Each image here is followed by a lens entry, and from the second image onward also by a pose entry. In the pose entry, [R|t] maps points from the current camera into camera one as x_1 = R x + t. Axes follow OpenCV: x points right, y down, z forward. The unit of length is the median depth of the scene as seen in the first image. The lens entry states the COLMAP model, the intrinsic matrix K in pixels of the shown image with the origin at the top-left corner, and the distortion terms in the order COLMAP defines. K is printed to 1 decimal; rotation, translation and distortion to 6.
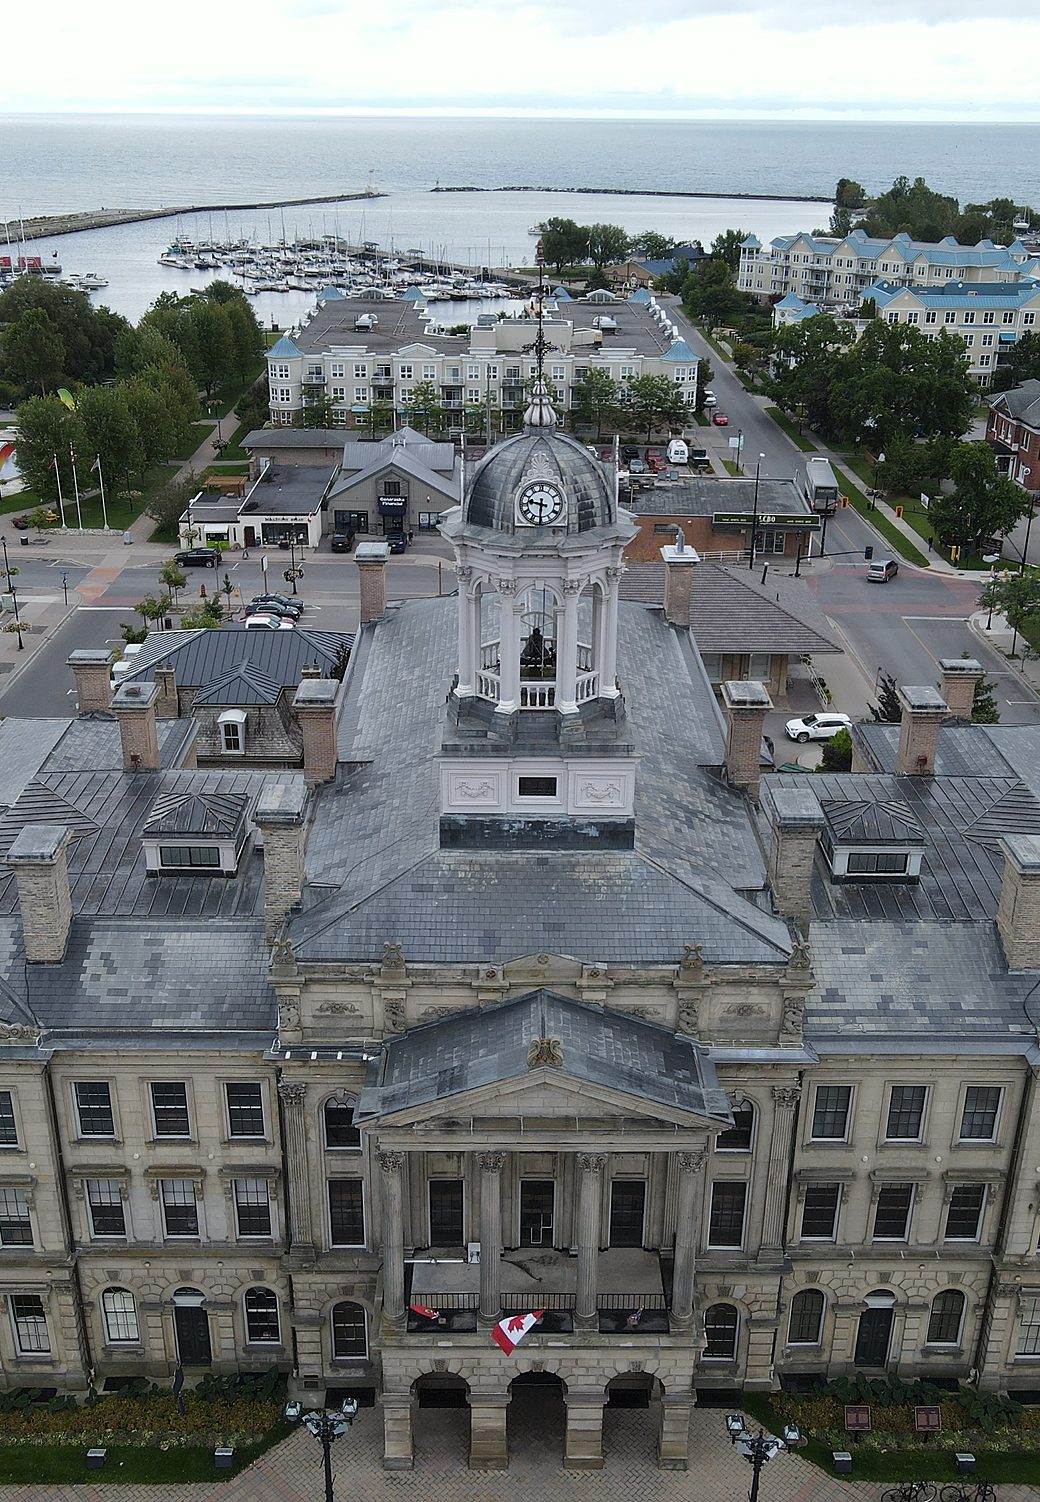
lens RADIAL K [[1449.2, 0, 520.0], [0, 1449.2, 751.0], [0, 0, 1]] dist [-0.006185, 0.008214]
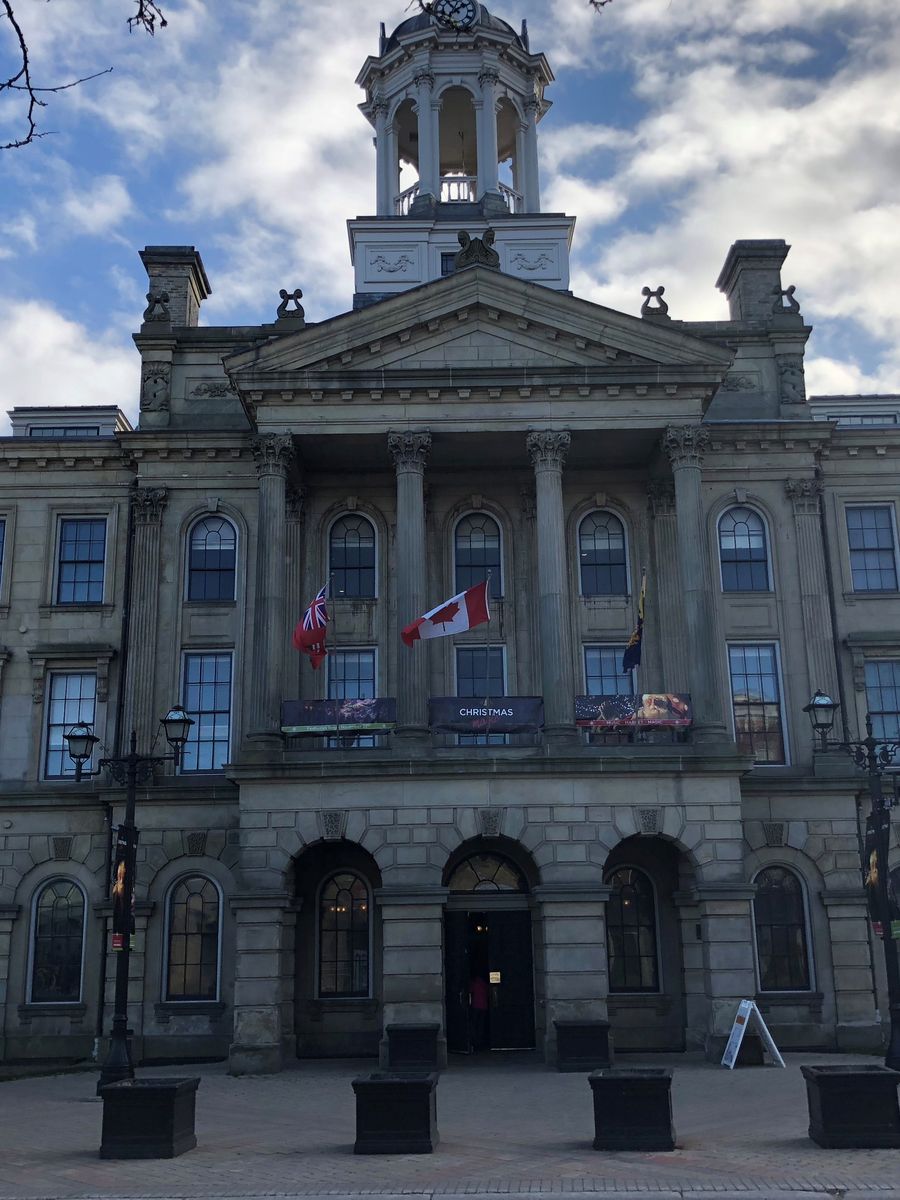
lens RADIAL K [[1324.8, 0, 450.0], [0, 1324.8, 600.0], [0, 0, 1]] dist [0.014369, -0.017720]
pose [[0.999604, -0.027709, 0.004999, -0.005075], [0.024488, 0.767951, -0.640040, 0.702782], [0.013896, 0.639909, 0.768325, 0.494302]]
